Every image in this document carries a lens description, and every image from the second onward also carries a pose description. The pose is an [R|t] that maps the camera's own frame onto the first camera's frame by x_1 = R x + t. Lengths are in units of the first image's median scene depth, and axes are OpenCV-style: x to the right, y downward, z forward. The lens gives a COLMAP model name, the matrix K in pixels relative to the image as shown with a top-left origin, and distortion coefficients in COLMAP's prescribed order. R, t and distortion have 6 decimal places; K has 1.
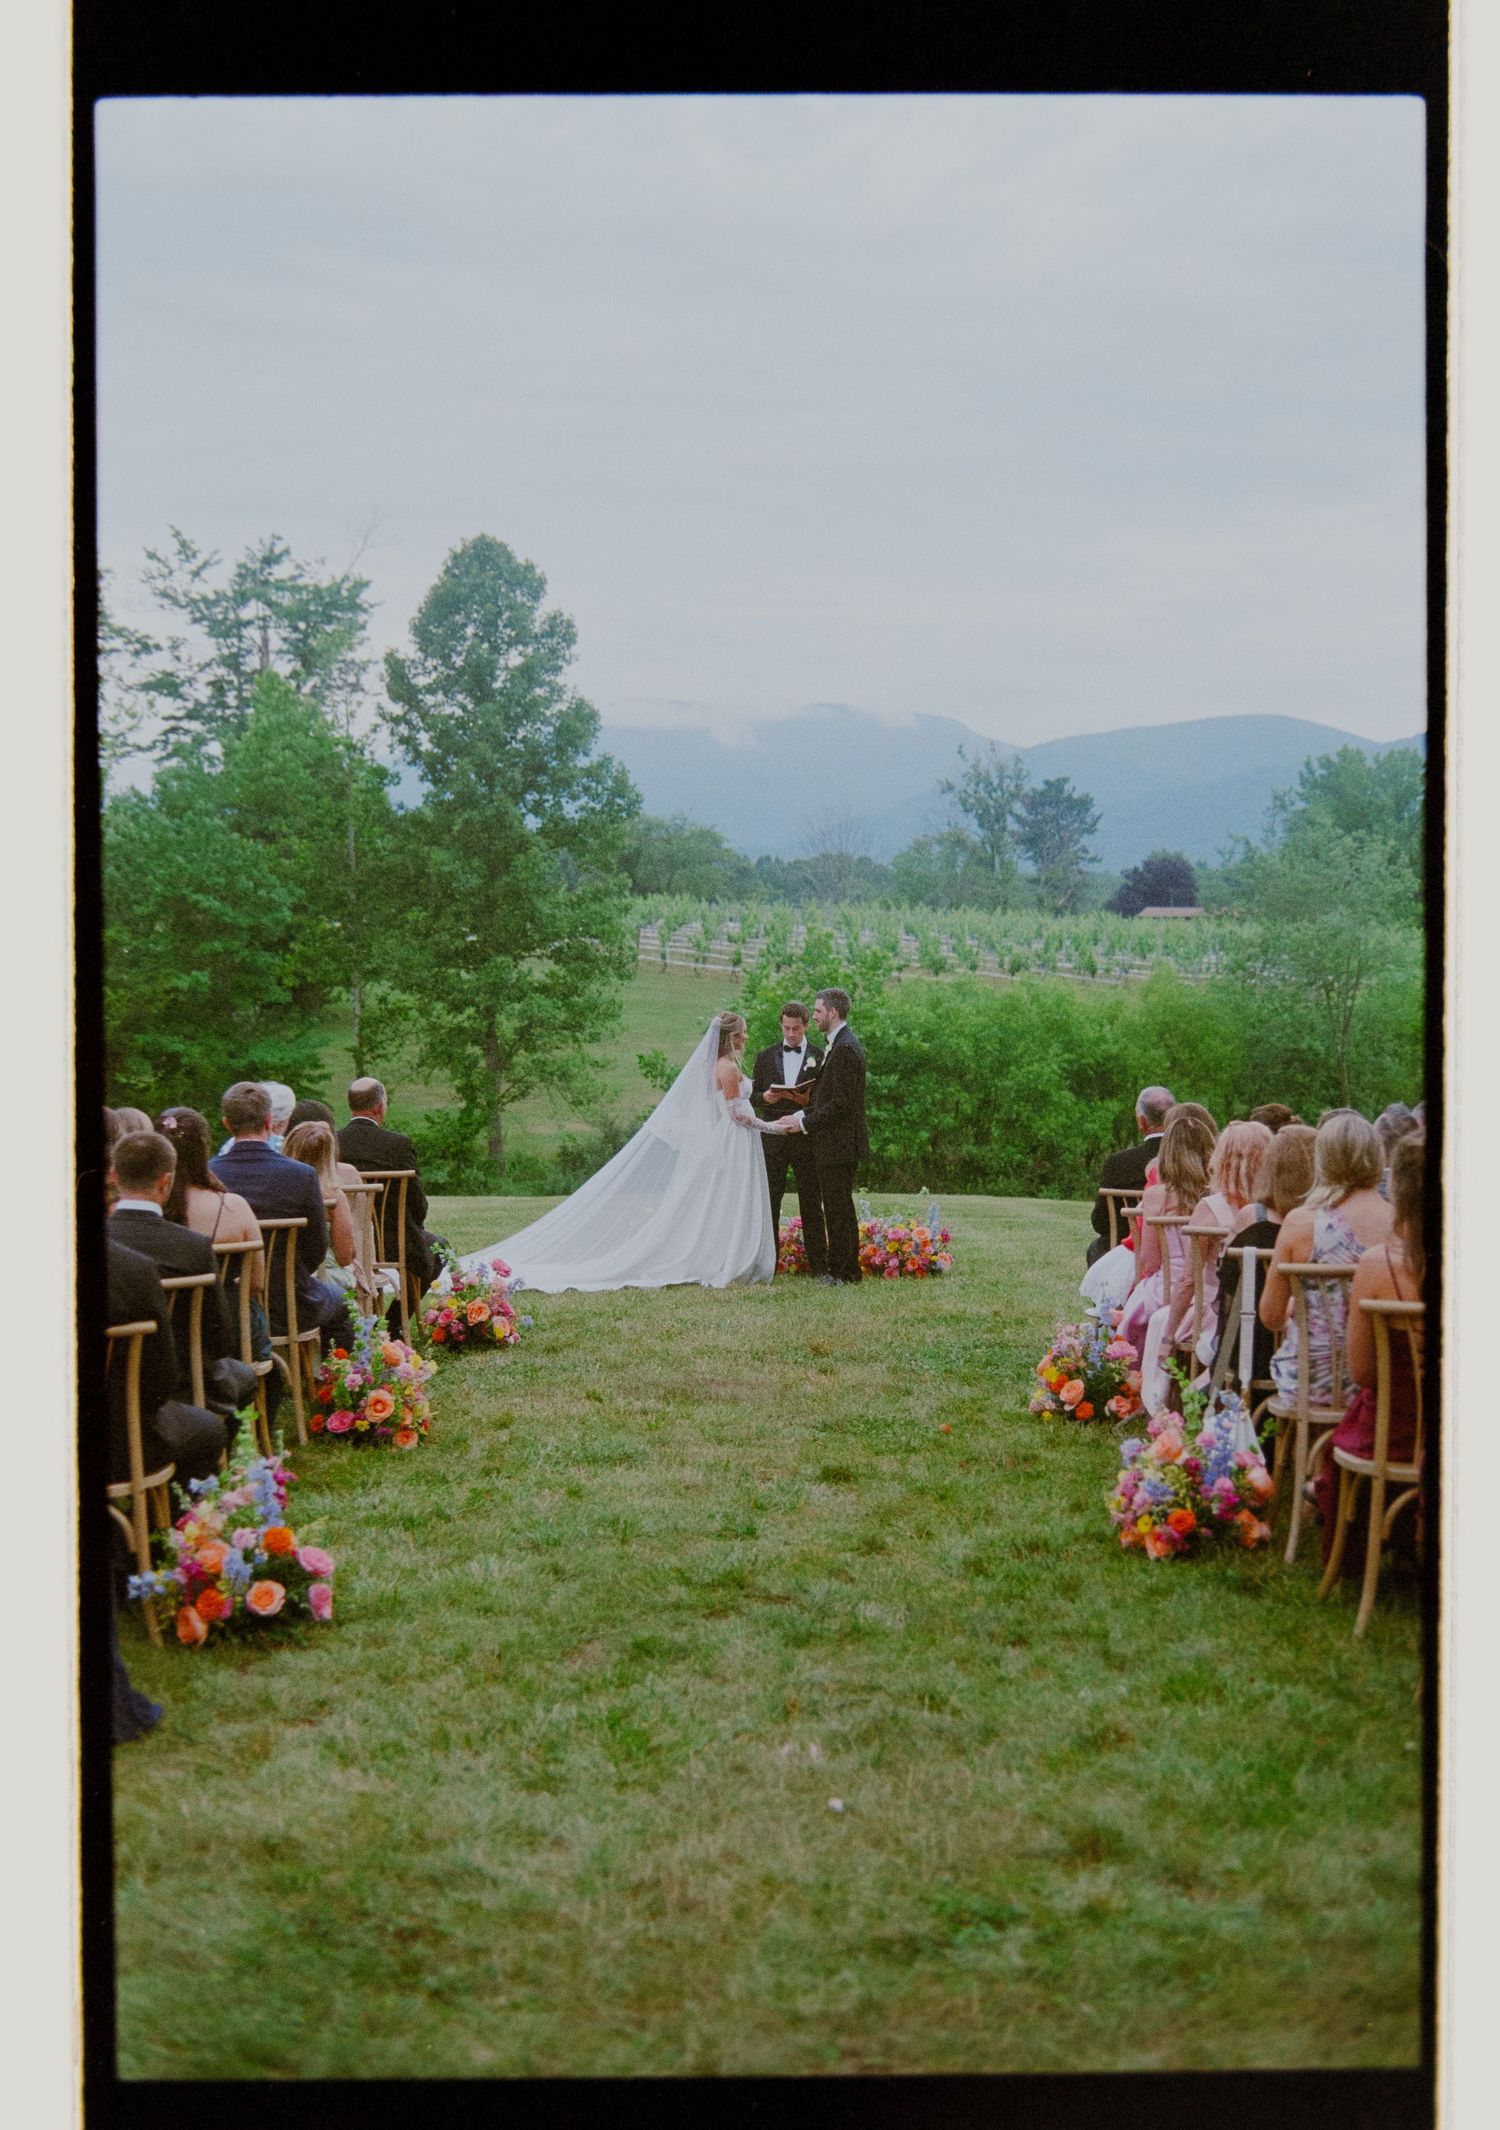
lens RADIAL K [[3408.2, 0, 750.0], [0, 3408.2, 1065.0], [0, 0, 1]] dist [-0.001753, -0.004615]
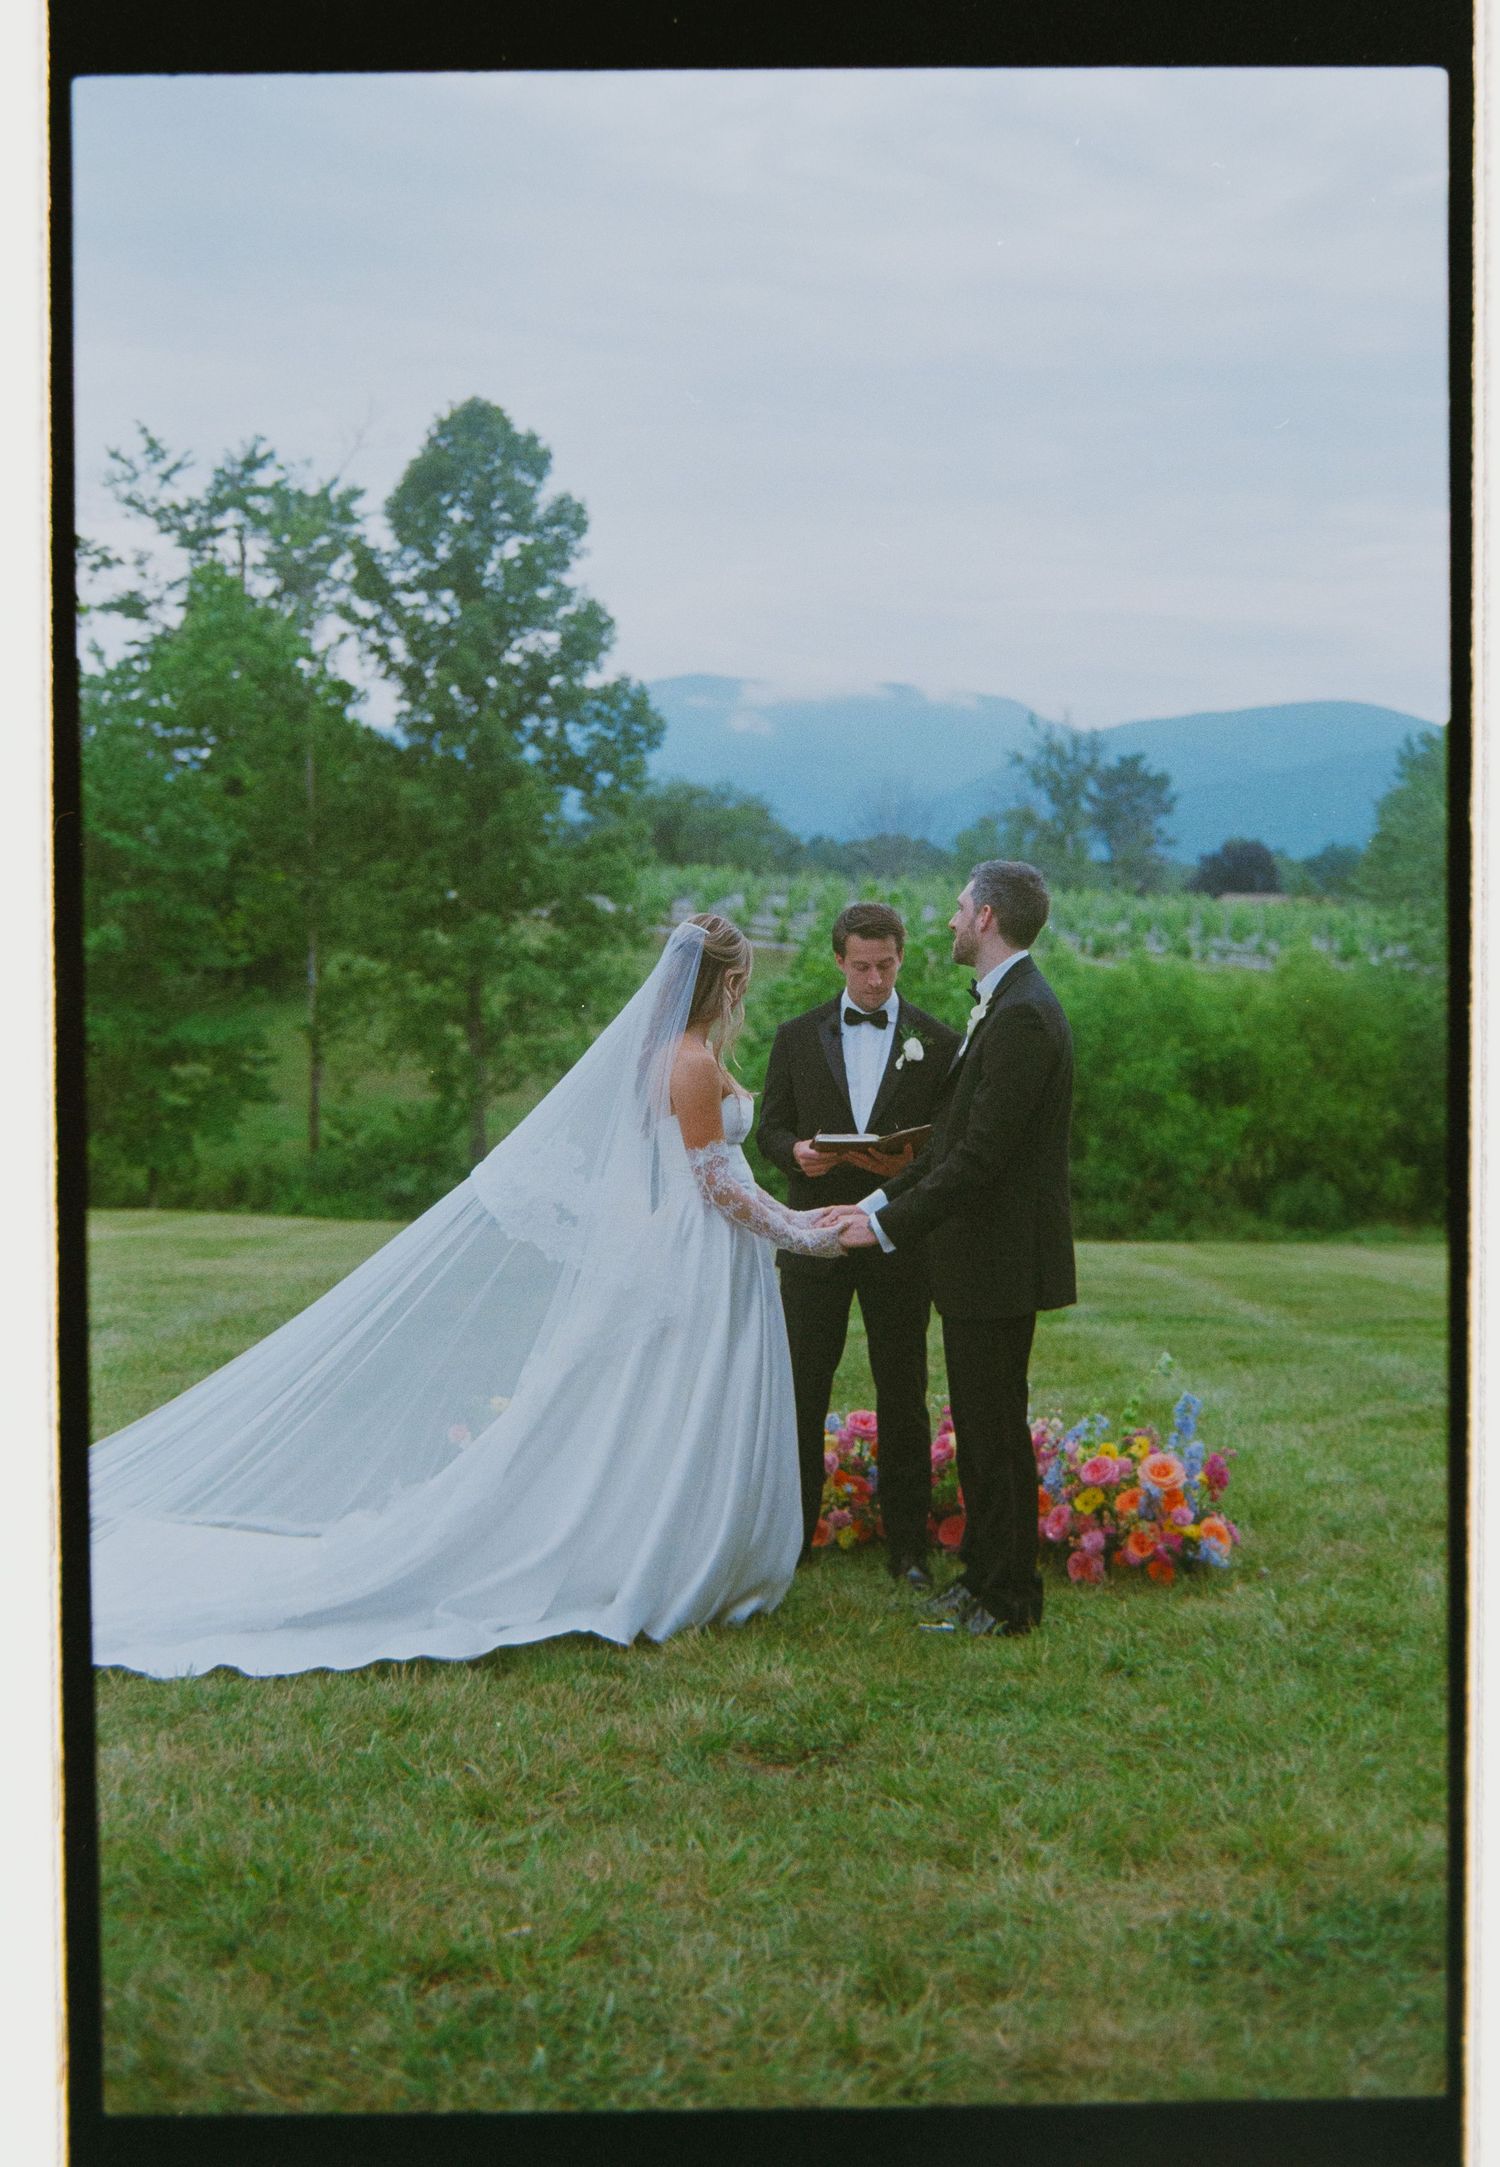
lens RADIAL K [[3458.7, 0, 579.3], [0, 3458.7, 1084.5], [0, 0, 1]] dist [0.206129, -3.570631]
pose [[0.997828, 0.018905, -0.063097, 0.001599], [-0.018330, 0.999785, 0.009682, -0.000097], [0.063266, -0.008504, 0.997960, 0.170722]]
